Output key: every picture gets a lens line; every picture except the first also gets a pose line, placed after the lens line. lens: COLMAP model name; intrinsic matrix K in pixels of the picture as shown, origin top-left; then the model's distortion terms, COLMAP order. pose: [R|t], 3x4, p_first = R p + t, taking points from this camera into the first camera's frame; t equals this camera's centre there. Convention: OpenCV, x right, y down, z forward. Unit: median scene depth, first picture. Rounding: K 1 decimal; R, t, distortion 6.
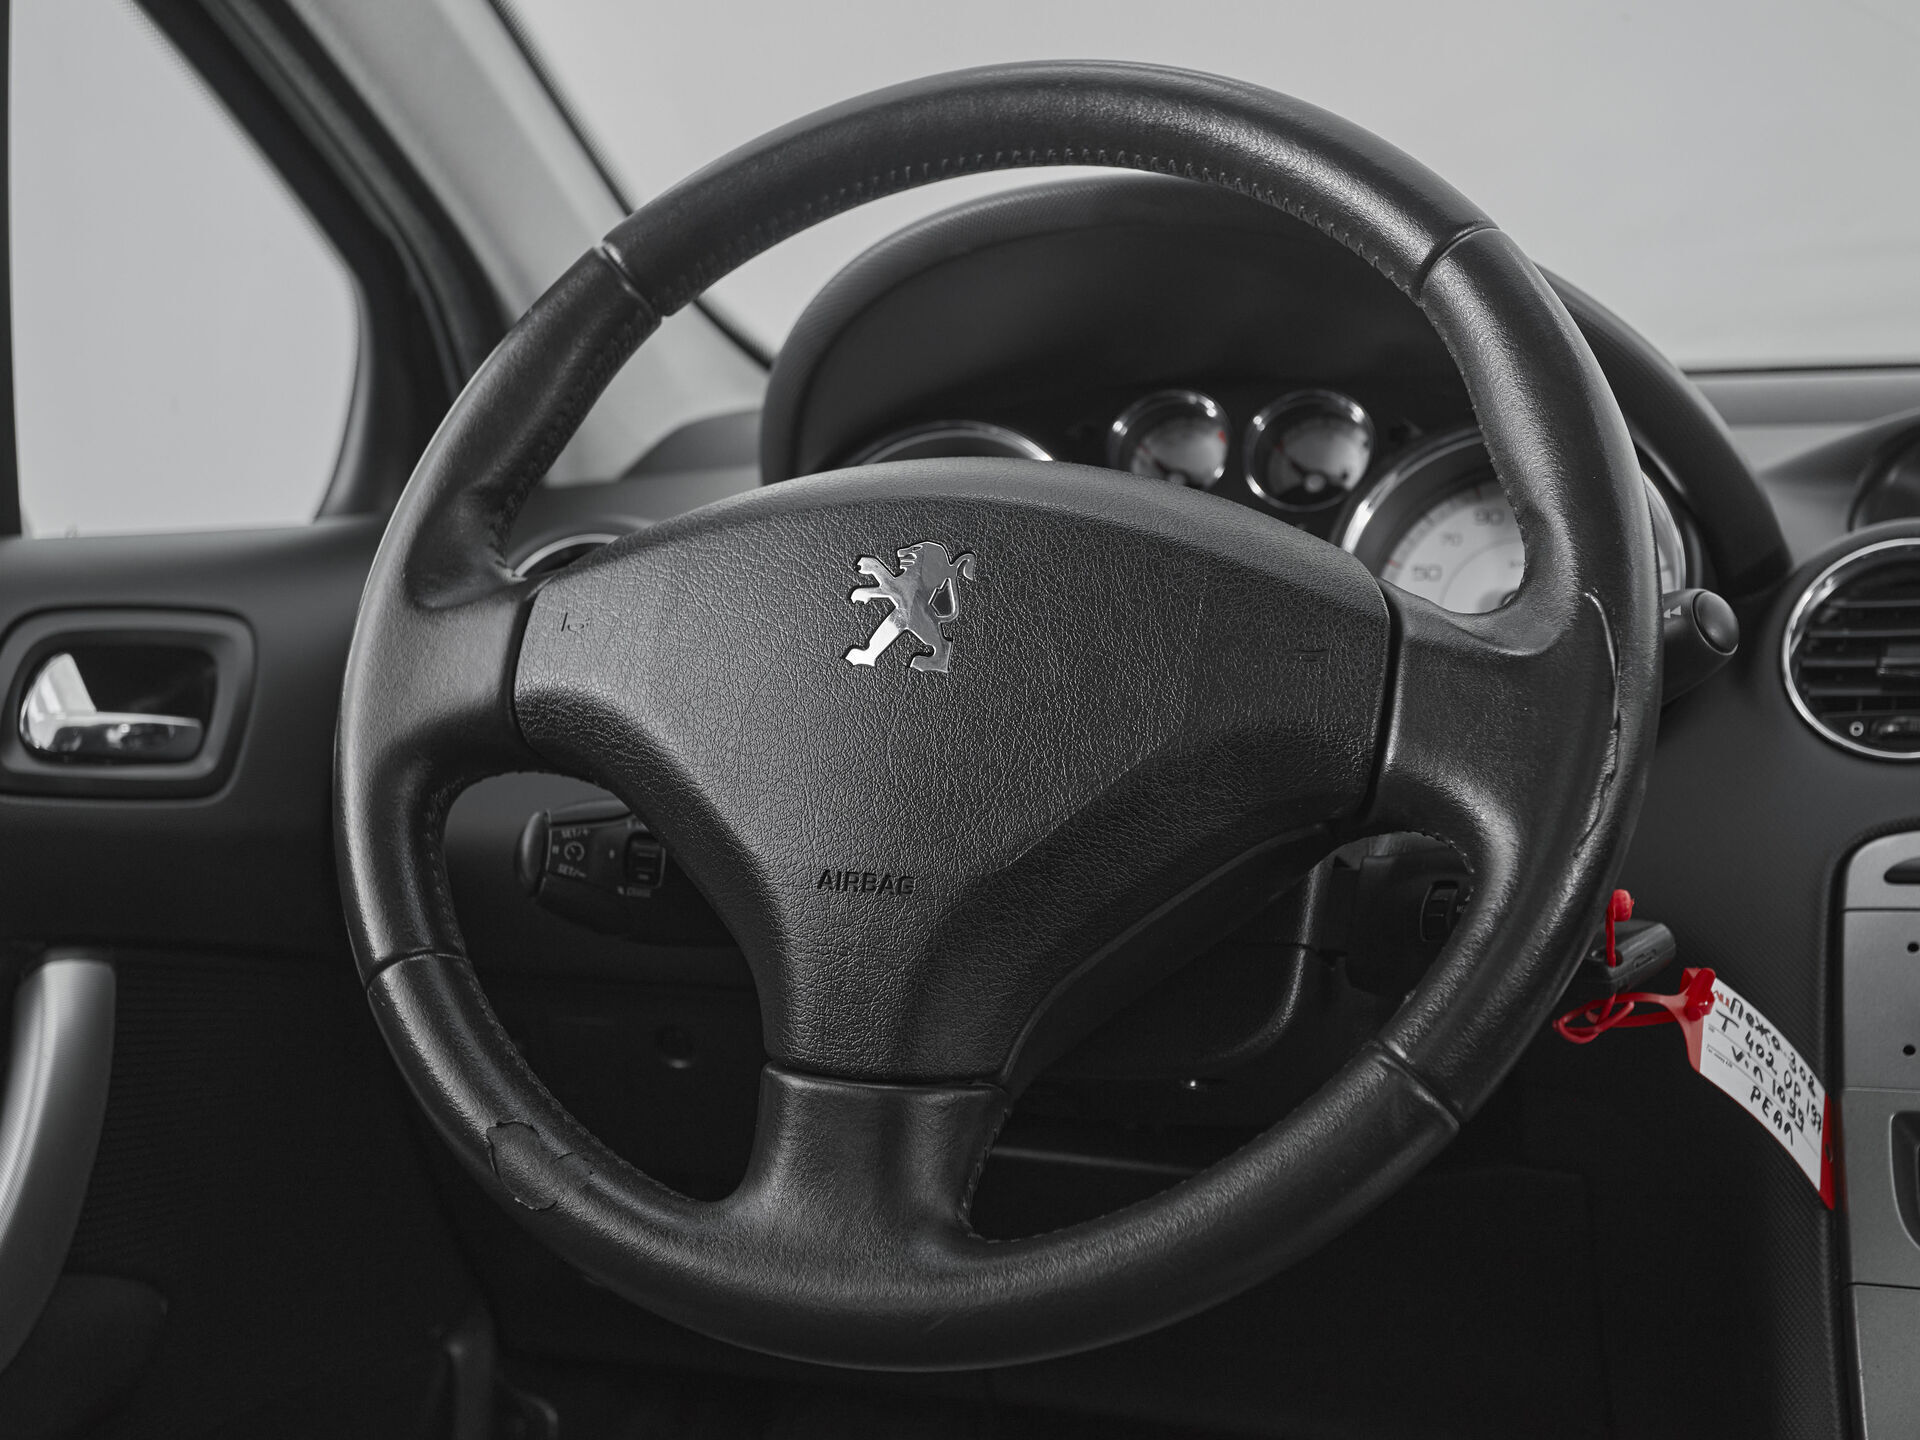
lens RADIAL K [[2583.9, 0, 960.0], [0, 2583.9, 720.0], [0, 0, 1]] dist [0.036633, 0.038296]
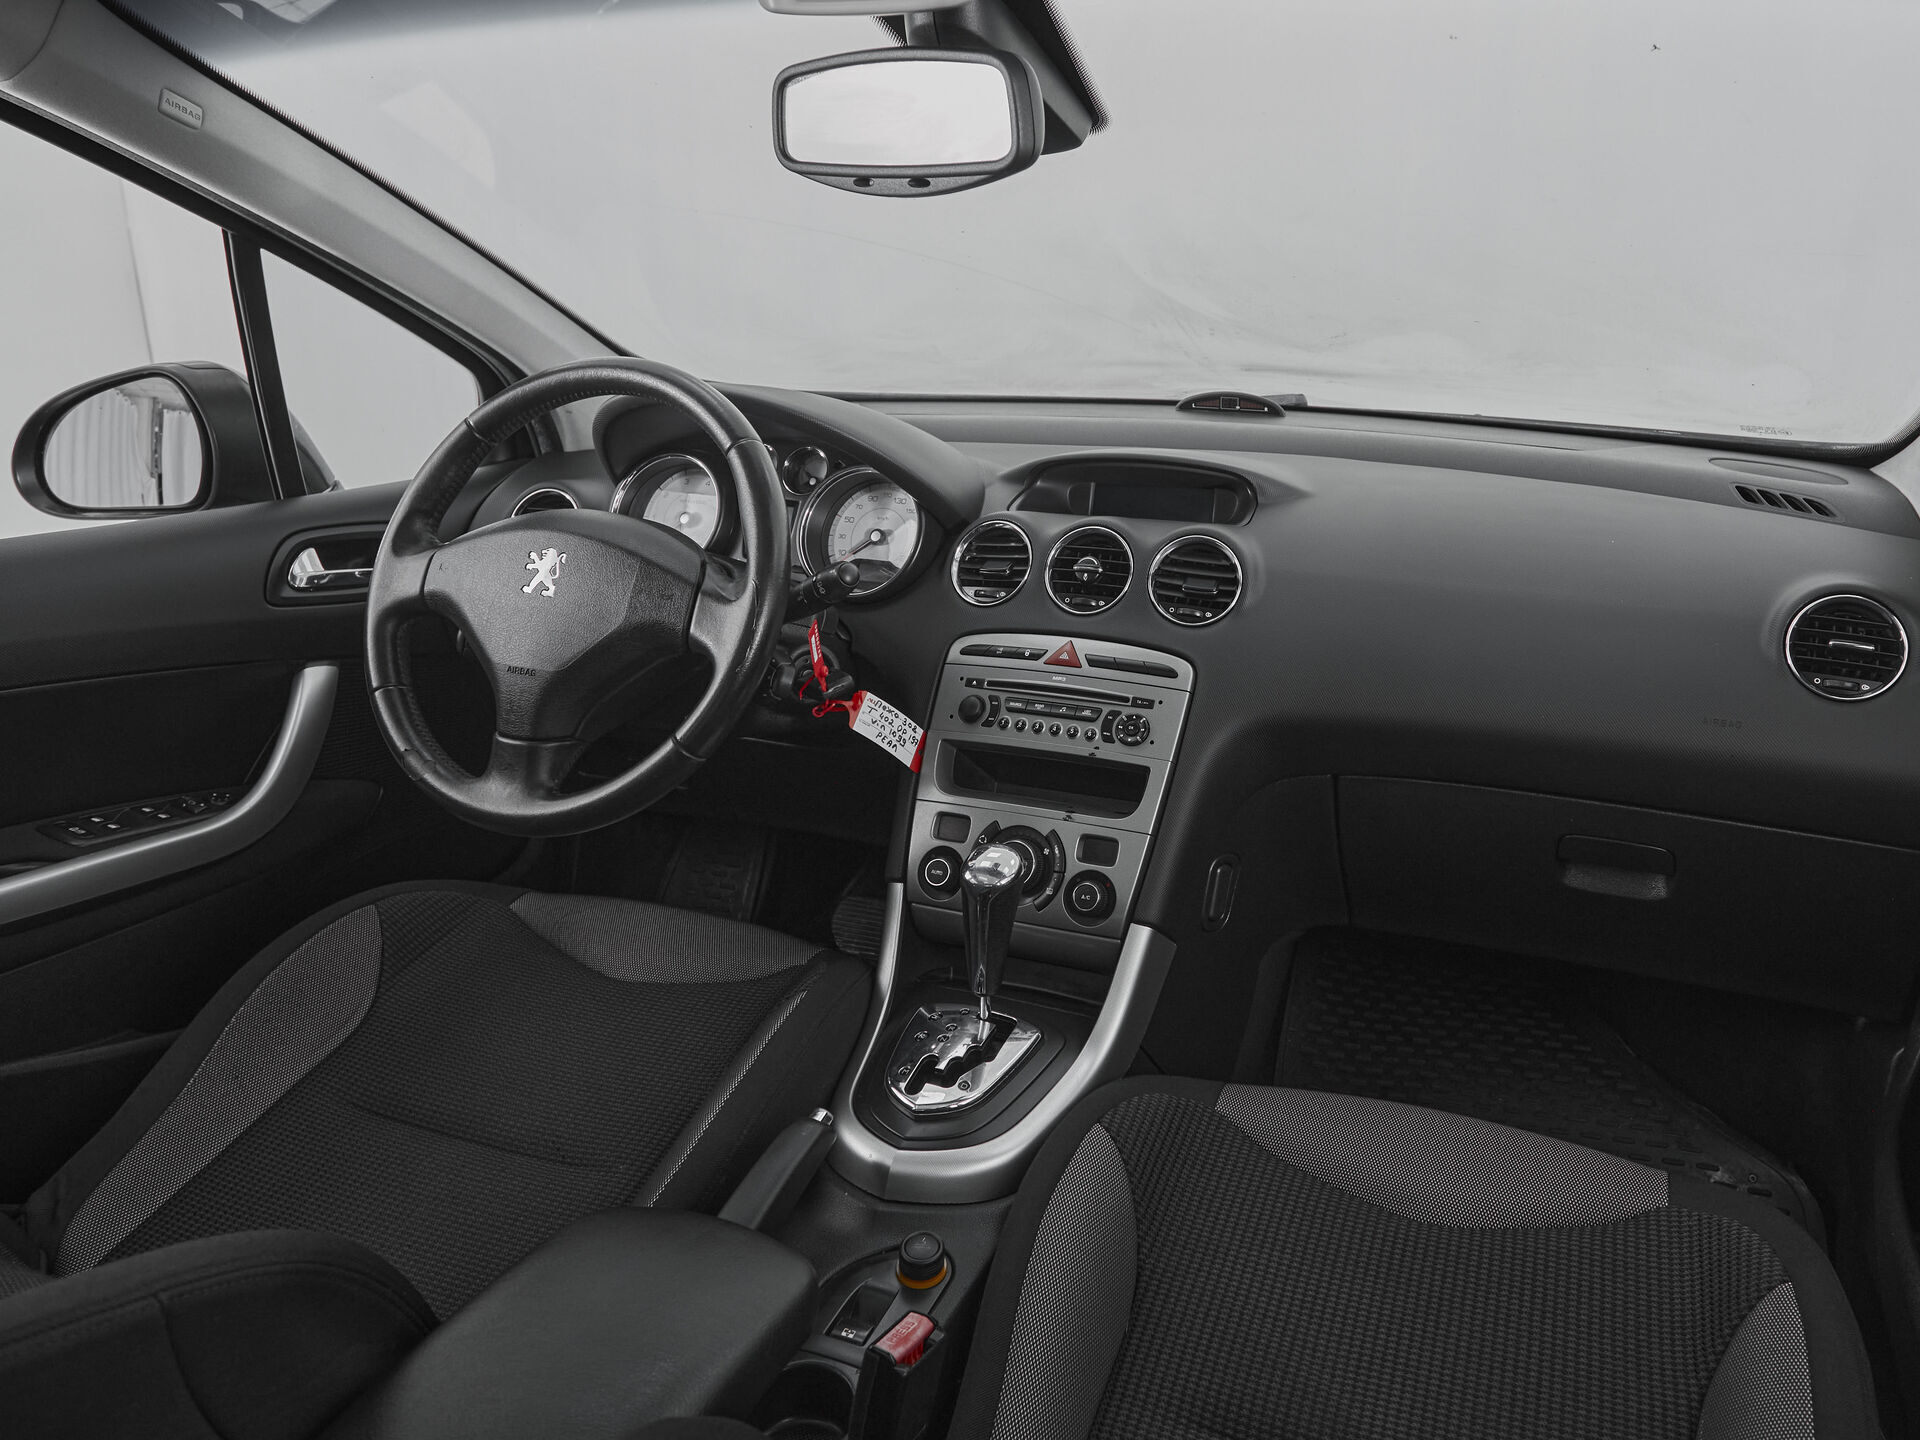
lens RADIAL K [[1316.5, 0, 1128.4], [0, 1316.5, 592.3], [0, 0, 1]] dist [-0.005125, -0.000438]
pose [[0.998966, 0.010403, 0.044252, 0.515575], [-0.015704, 0.992507, 0.121178, -0.190998], [-0.042660, -0.121748, 0.991644, -0.424110]]
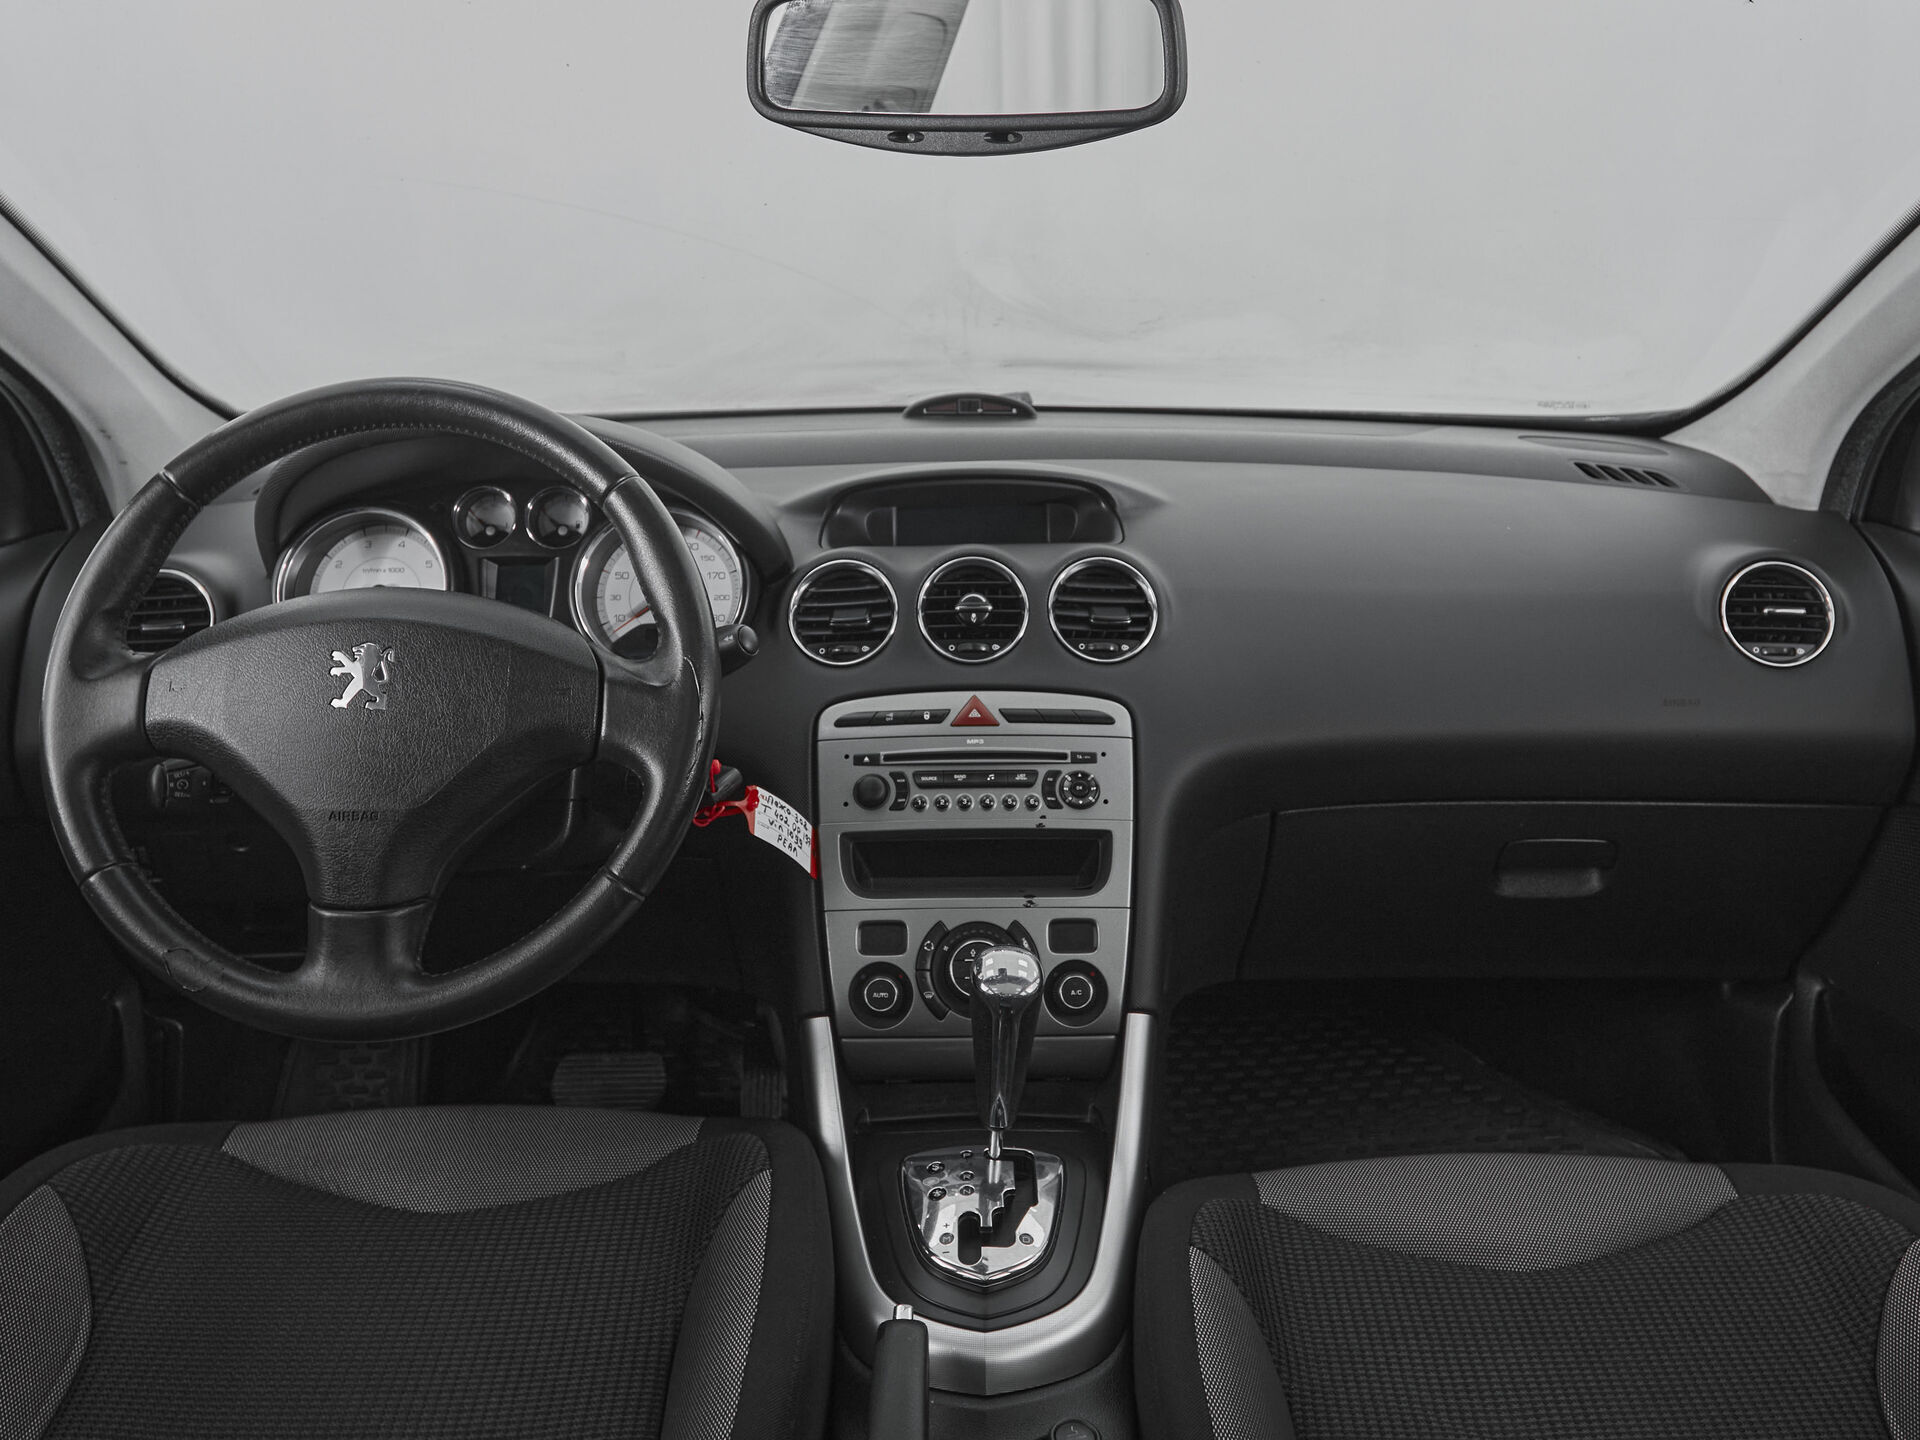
lens RADIAL K [[1515.5, 0, 959.2], [0, 1515.5, 653.8], [0, 0, 1]] dist [-0.006089, -0.000689]
pose [[0.929283, -0.090215, 0.358183, -0.007303], [0.041831, 0.989180, 0.140613, -0.195592], [-0.366993, -0.115686, 0.923002, -0.260801]]
